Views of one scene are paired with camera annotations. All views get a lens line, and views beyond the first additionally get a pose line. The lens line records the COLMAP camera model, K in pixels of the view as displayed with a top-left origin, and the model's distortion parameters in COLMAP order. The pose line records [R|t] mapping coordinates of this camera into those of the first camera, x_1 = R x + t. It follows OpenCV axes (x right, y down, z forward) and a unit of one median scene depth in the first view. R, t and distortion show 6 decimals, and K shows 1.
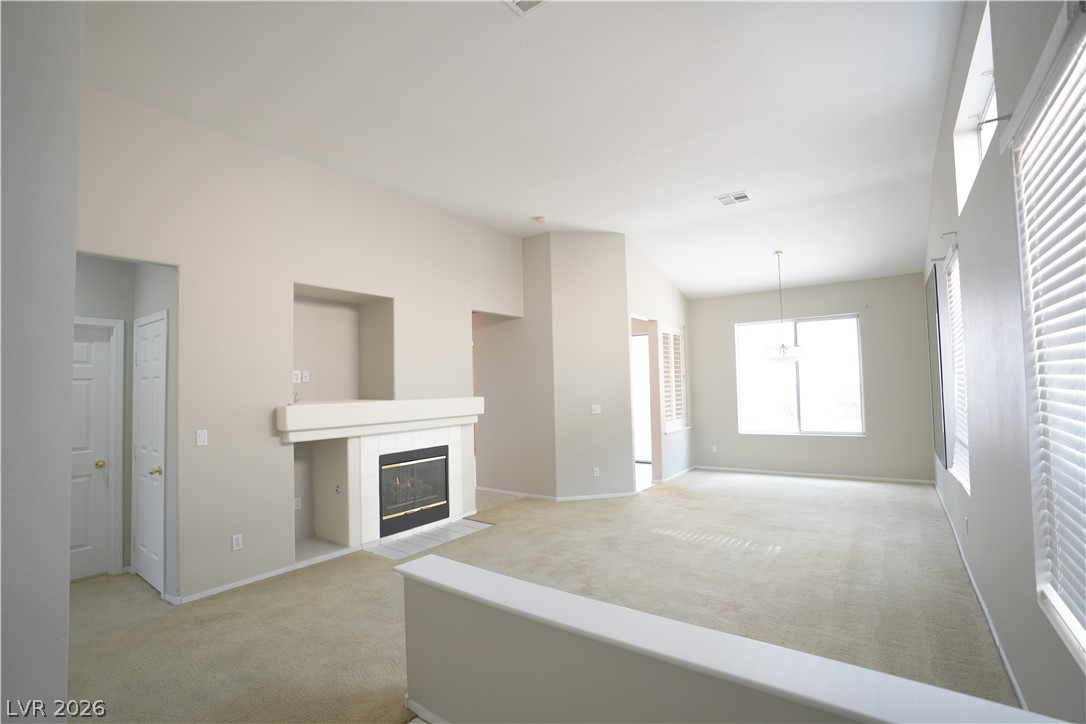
lens RADIAL K [[496.5, 0, 543.0], [0, 496.5, 362.0], [0, 0, 1]] dist [-0.073839, 0.026456]
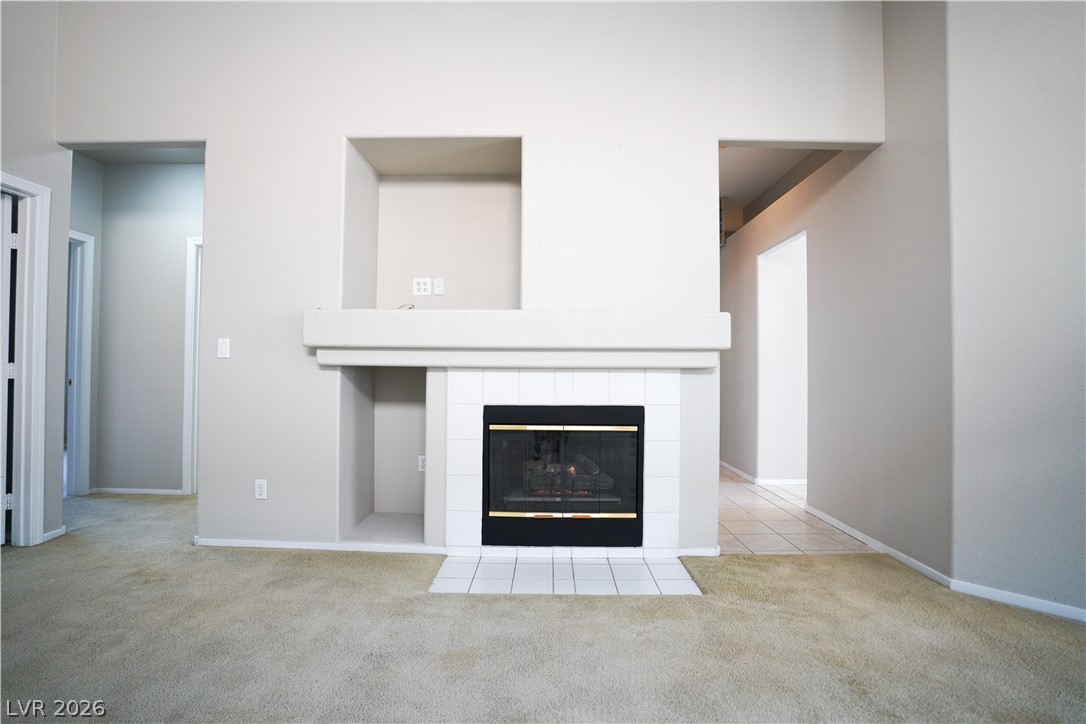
lens RADIAL K [[496.5, 0, 543.0], [0, 496.5, 362.0], [0, 0, 1]] dist [-0.073839, 0.026456]
pose [[0.578717, 0.013582, -0.815415, 0.164600], [0.015859, 0.999485, 0.027903, 0.107269], [0.815374, -0.029080, 0.578204, 0.626267]]
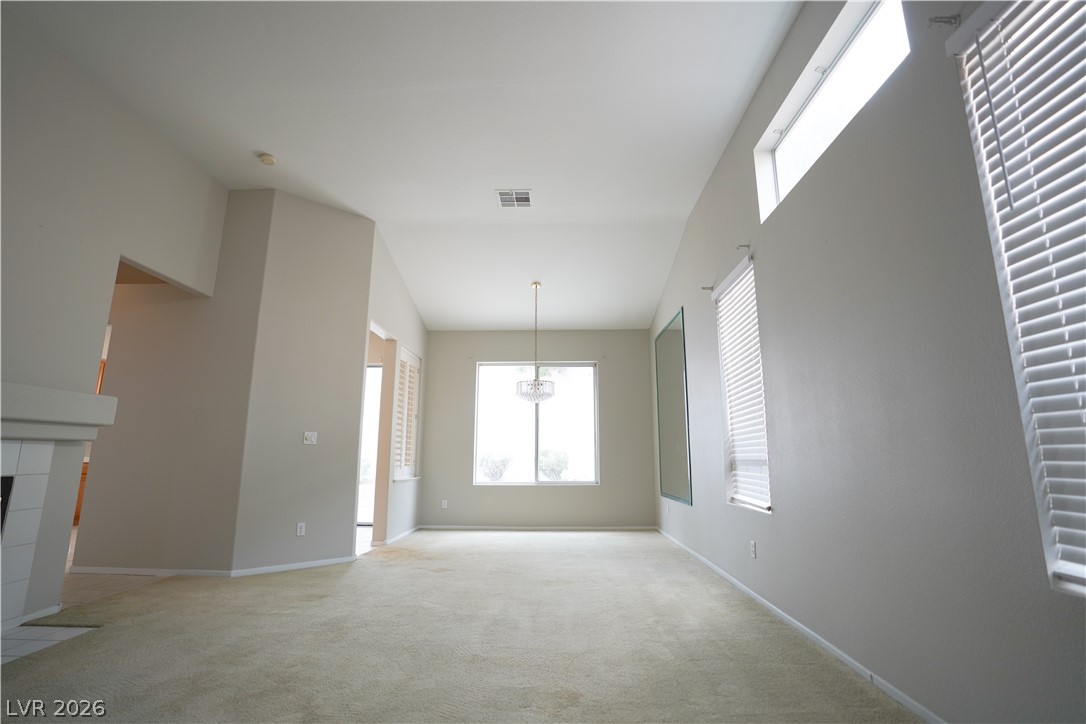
lens RADIAL K [[496.5, 0, 543.0], [0, 496.5, 362.0], [0, 0, 1]] dist [-0.073839, 0.026456]
pose [[0.823548, 0.135774, 0.550757, -0.022136], [-0.048999, 0.984330, -0.169392, 0.106458], [-0.565126, 0.112516, 0.817296, 0.265985]]
